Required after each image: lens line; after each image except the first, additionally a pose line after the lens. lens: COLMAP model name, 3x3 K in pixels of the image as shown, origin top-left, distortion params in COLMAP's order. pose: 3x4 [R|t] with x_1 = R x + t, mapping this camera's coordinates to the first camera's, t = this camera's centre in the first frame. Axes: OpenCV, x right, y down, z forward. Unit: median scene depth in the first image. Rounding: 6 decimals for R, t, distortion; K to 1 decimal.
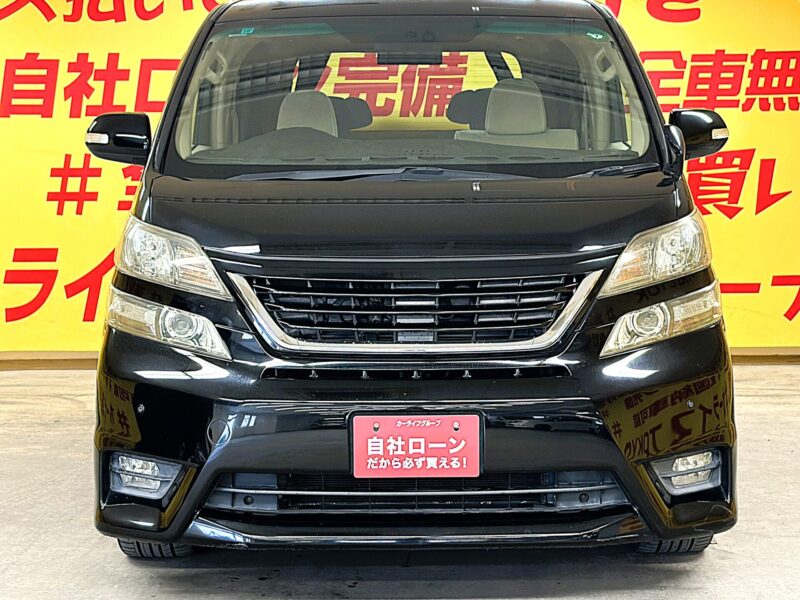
lens RADIAL K [[1752.1, 0, 428.6], [0, 1752.1, 321.4], [0, 0, 1]] dist [0.206422, 0.000000]
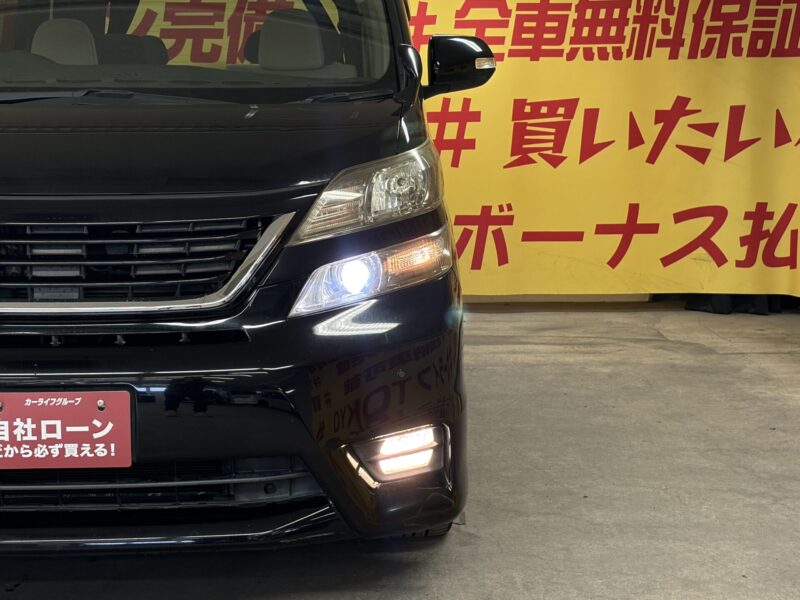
lens RADIAL K [[1480.4, 0, 402.1], [0, 1480.4, 304.3], [0, 0, 1]] dist [0.213574, 0.000000]
pose [[0.999763, 0.001944, 0.021702, 0.127437], [-0.002525, 0.999638, 0.026781, -0.004684], [-0.021642, -0.026830, 0.999406, 0.286294]]
